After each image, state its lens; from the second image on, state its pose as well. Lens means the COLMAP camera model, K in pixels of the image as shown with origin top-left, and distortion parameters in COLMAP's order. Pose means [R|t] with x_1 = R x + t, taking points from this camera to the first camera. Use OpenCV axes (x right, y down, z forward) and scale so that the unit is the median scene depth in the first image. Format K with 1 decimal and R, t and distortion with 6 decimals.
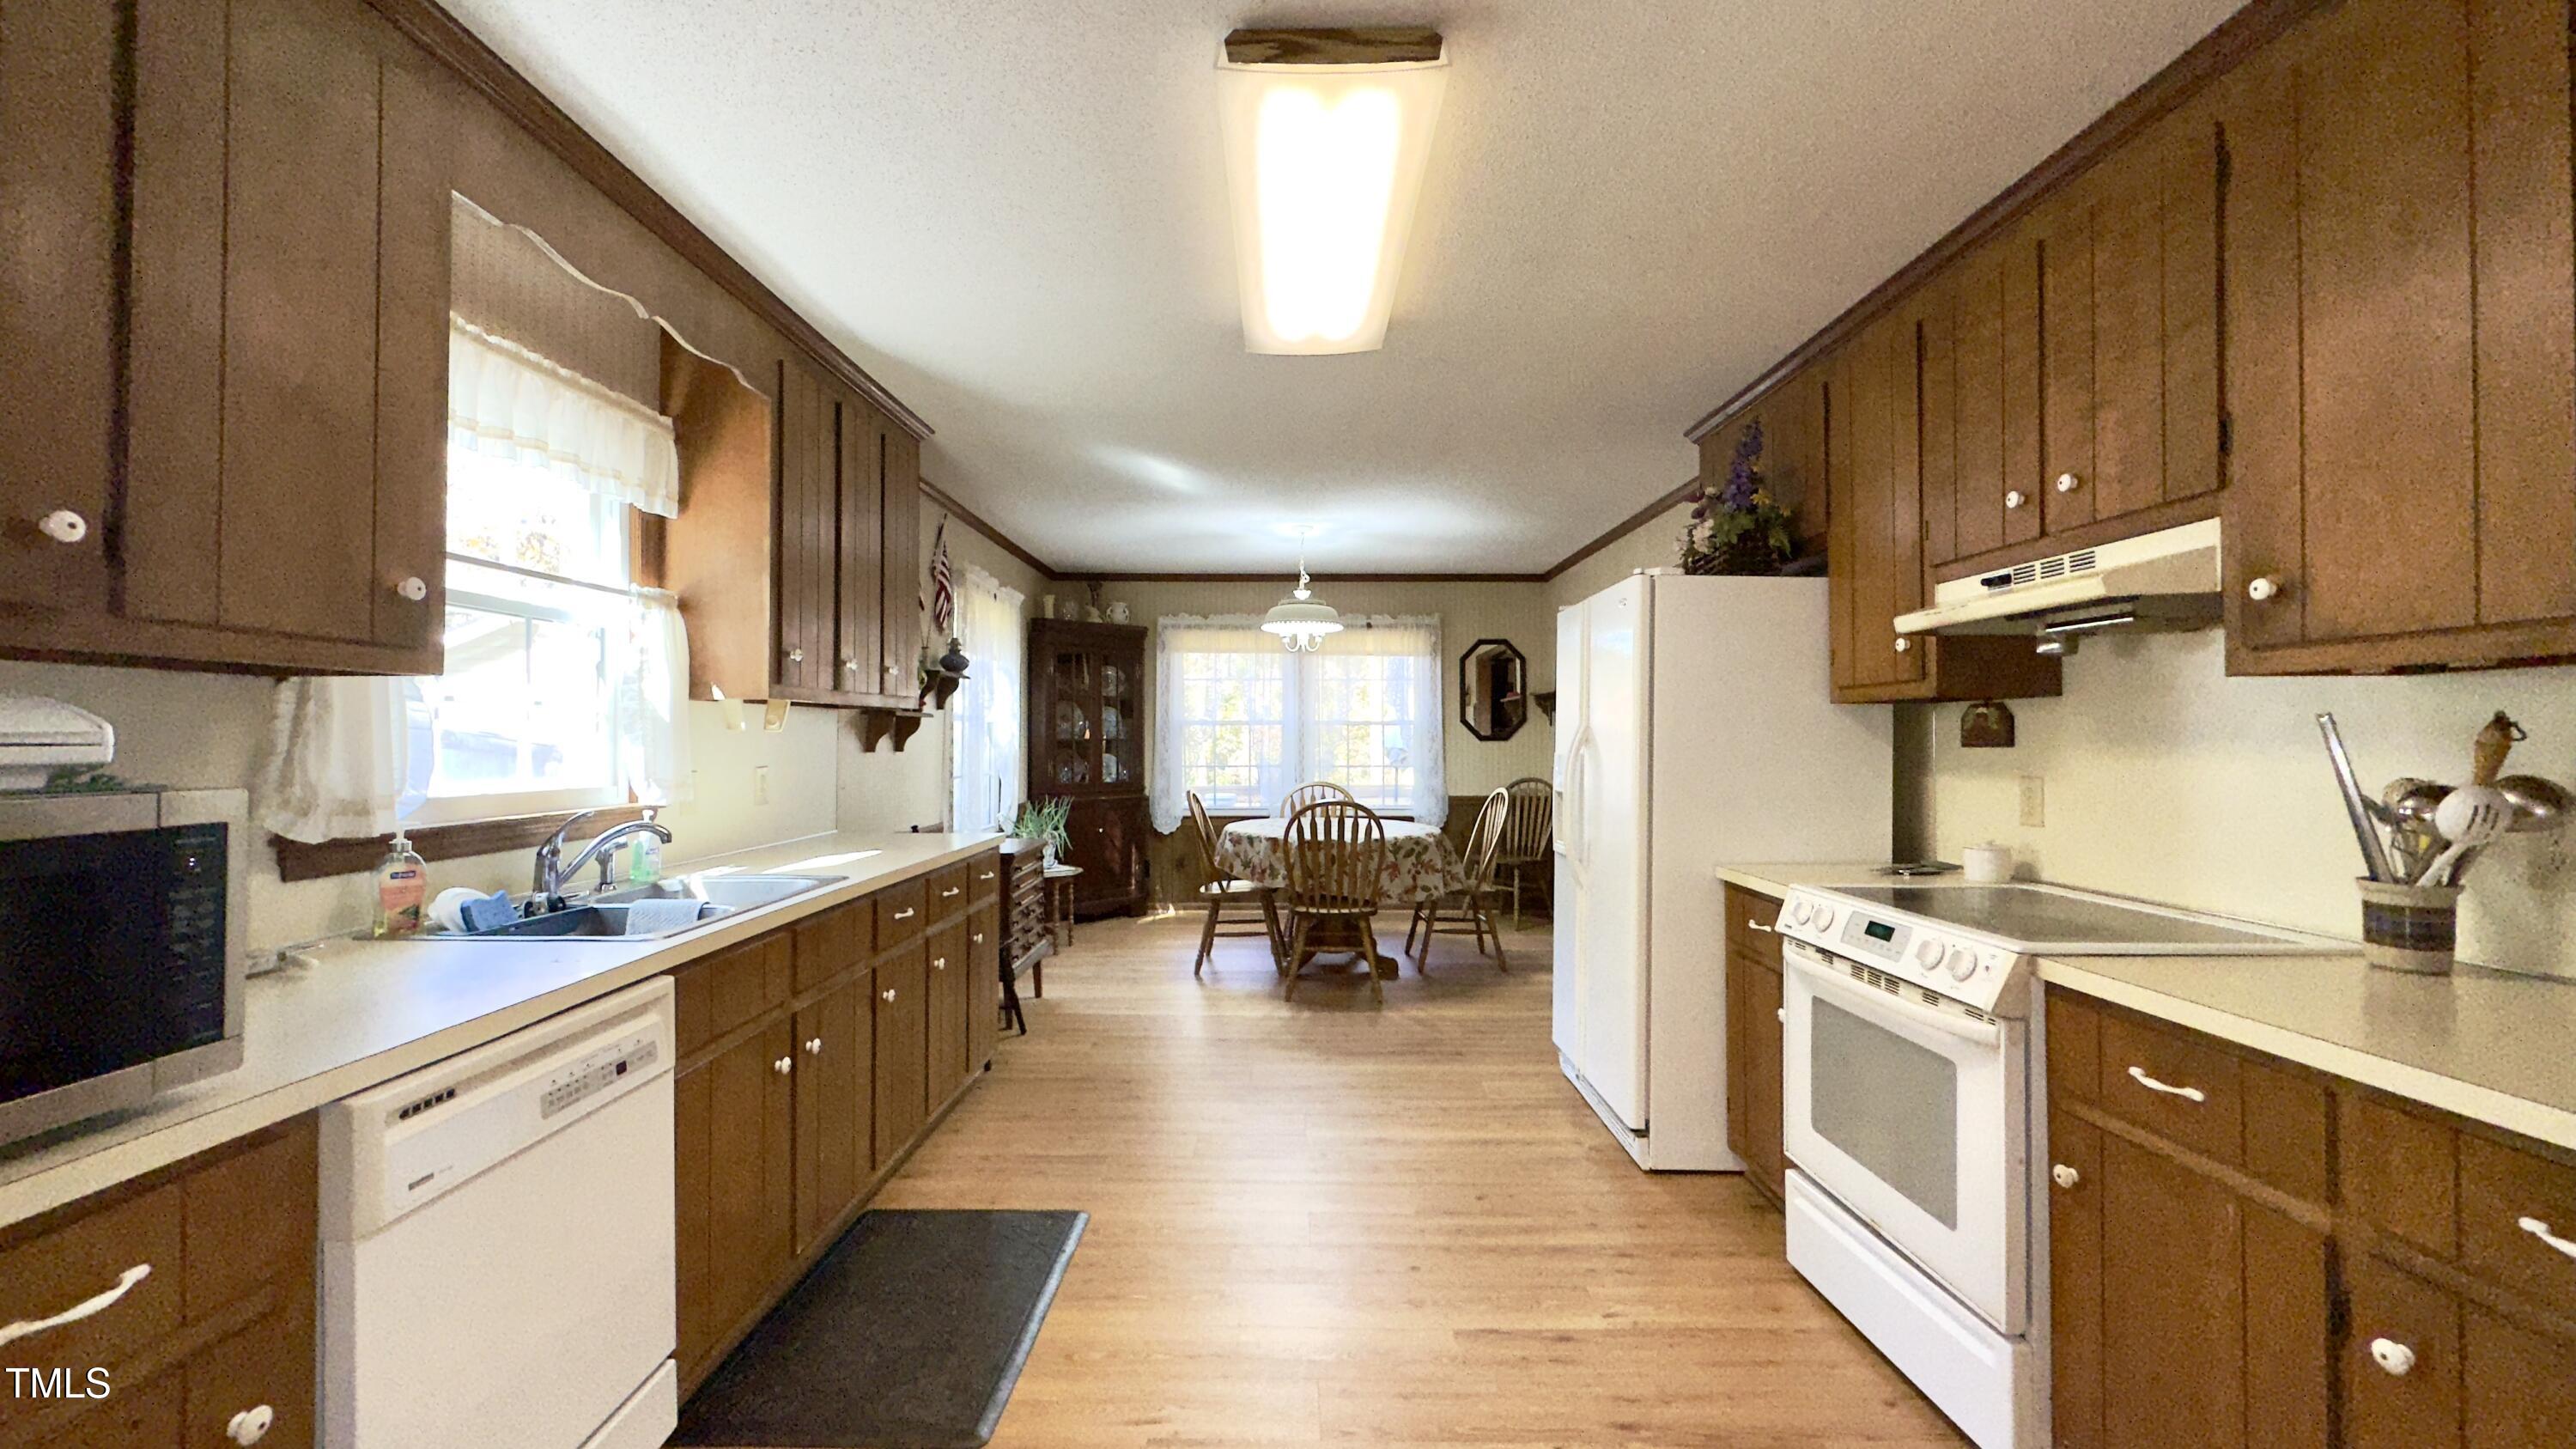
lens RADIAL K [[1026.6, 0, 1288.6], [0, 1026.6, 723.3], [0, 0, 1]] dist [-0.005117, 0.000286]
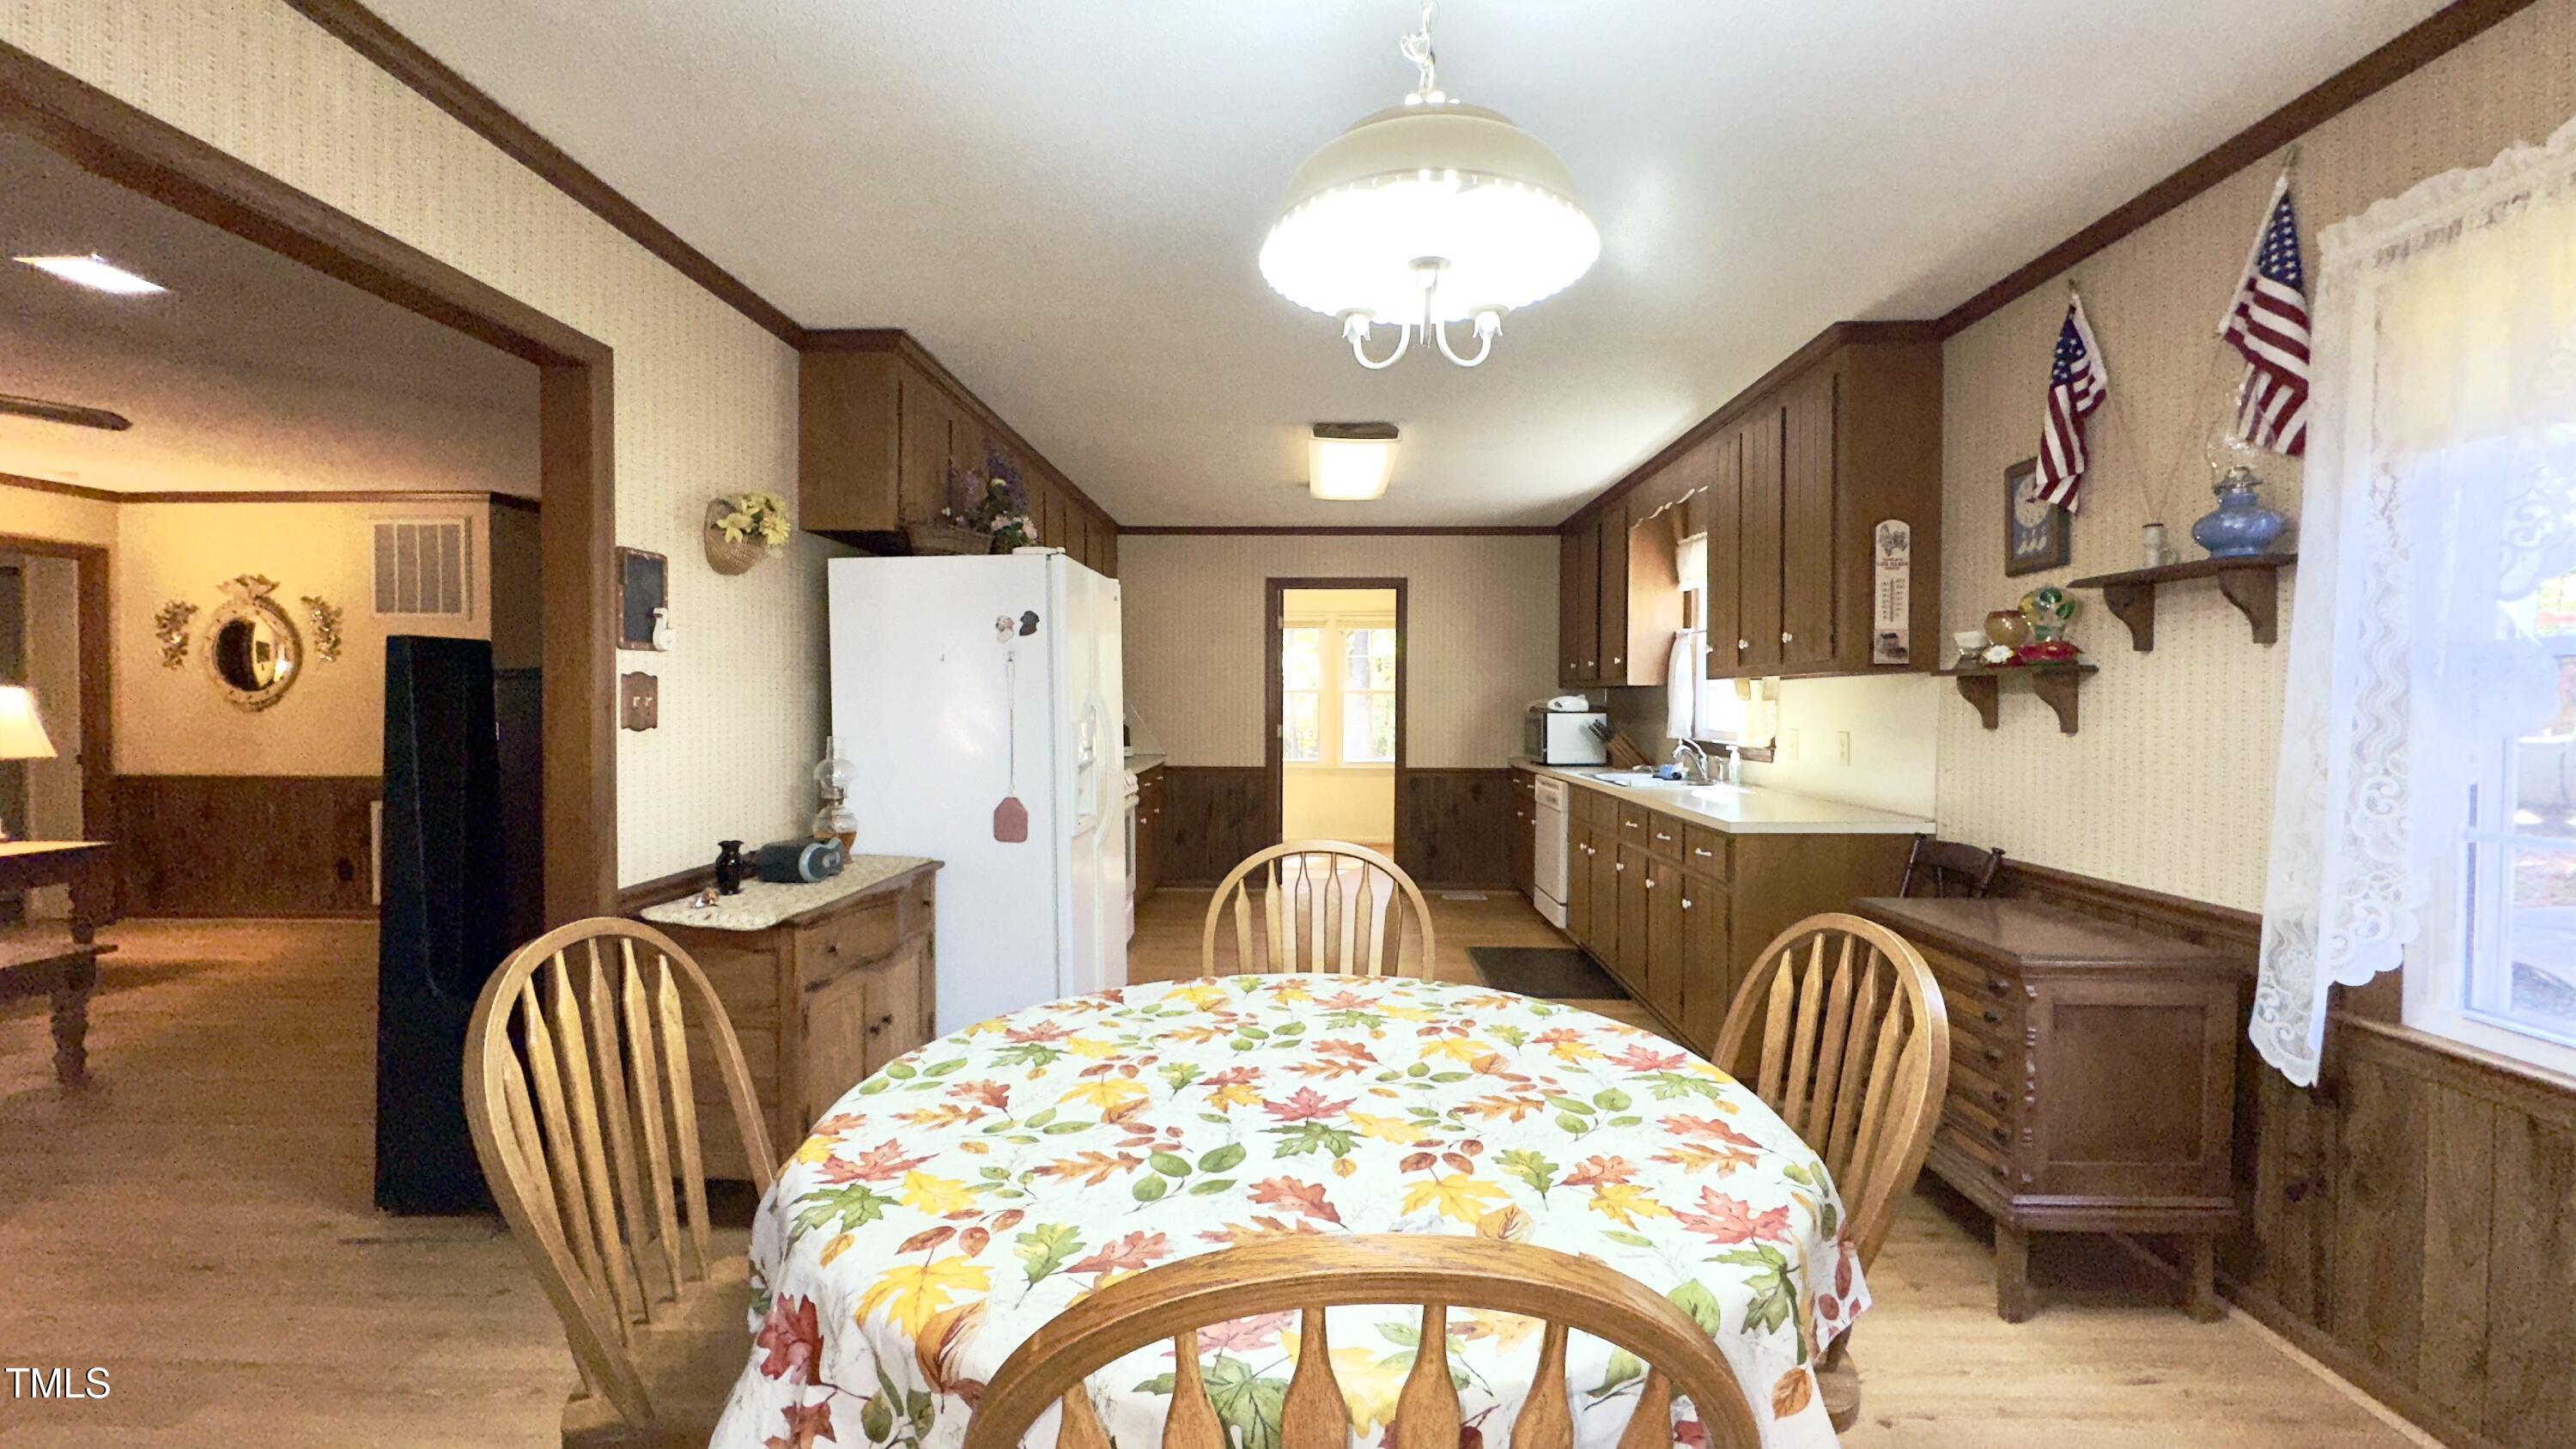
lens RADIAL K [[1026.6, 0, 1288.6], [0, 1026.6, 723.3], [0, 0, 1]] dist [-0.005117, 0.000286]
pose [[-0.999548, -0.002855, 0.029933, 0.114395], [-0.002608, 0.999962, 0.008313, 0.045773], [-0.029955, 0.008231, -0.999517, 3.848918]]
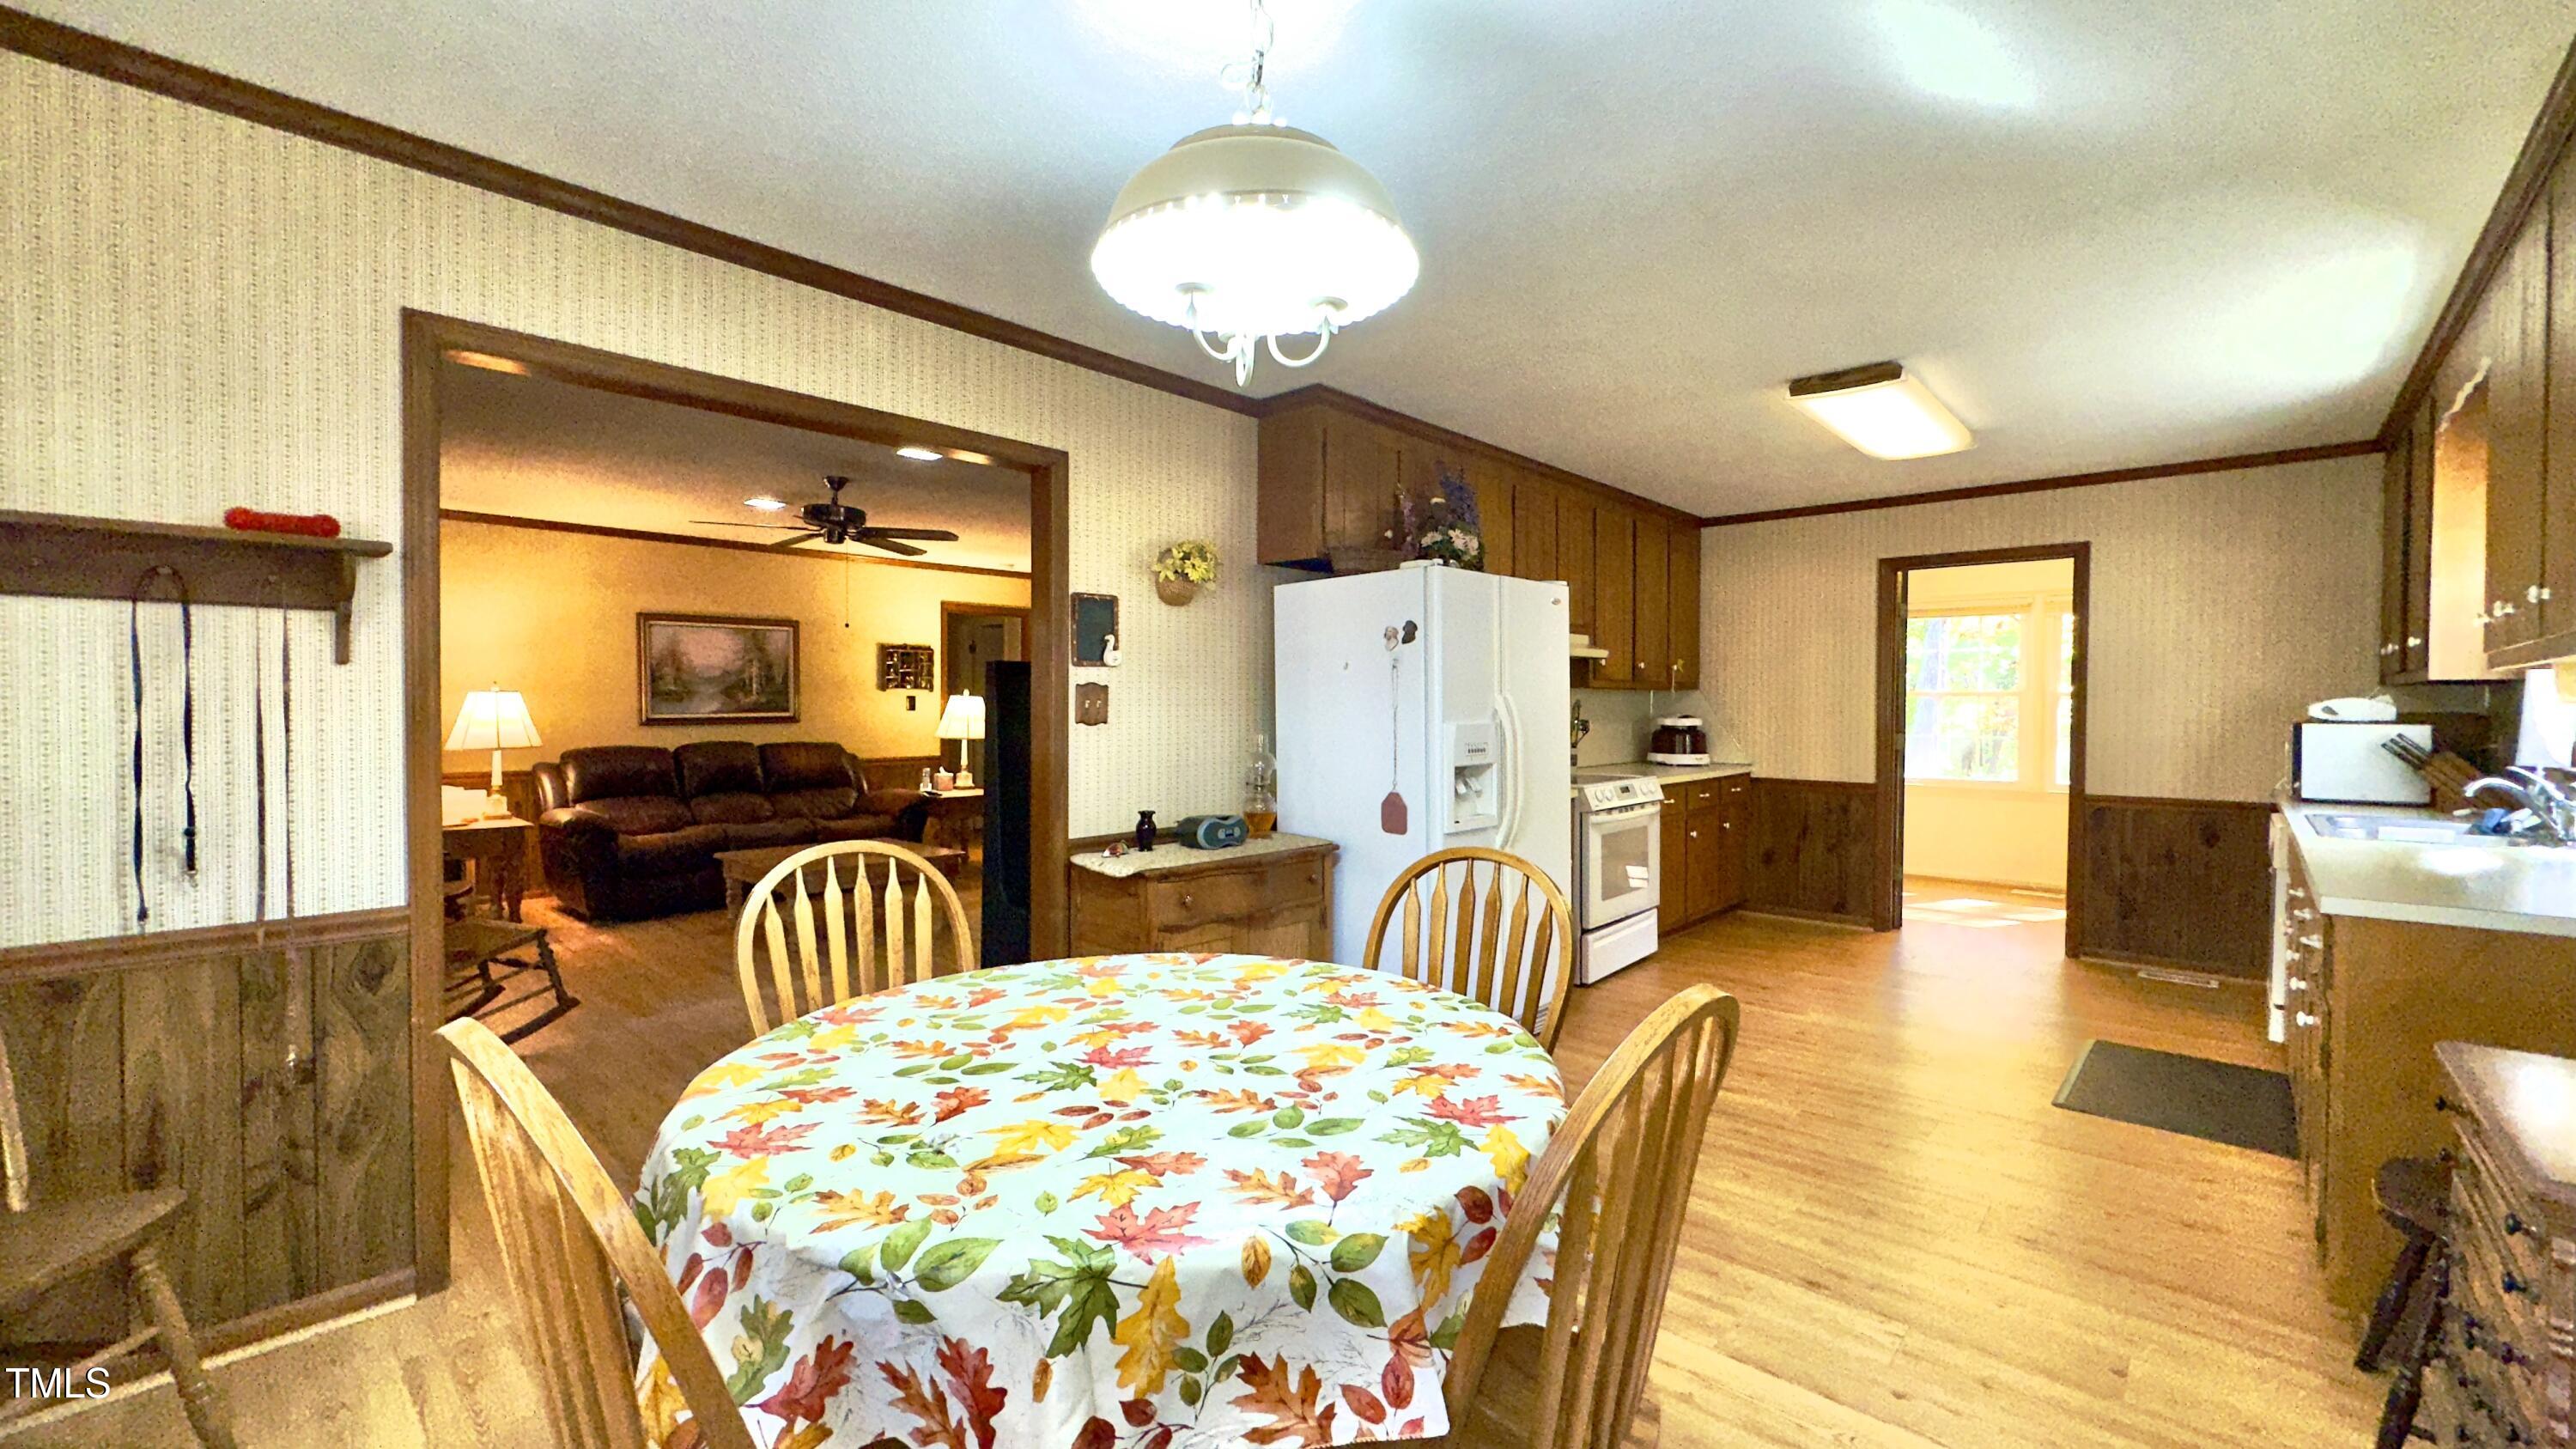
lens RADIAL K [[1026.6, 0, 1288.6], [0, 1026.6, 723.3], [0, 0, 1]] dist [-0.005117, 0.000286]
pose [[-0.730073, -0.014181, 0.683222, -0.515245], [-0.011518, 0.999898, 0.008446, 0.045456], [-0.683272, -0.001703, -0.730162, 3.641728]]
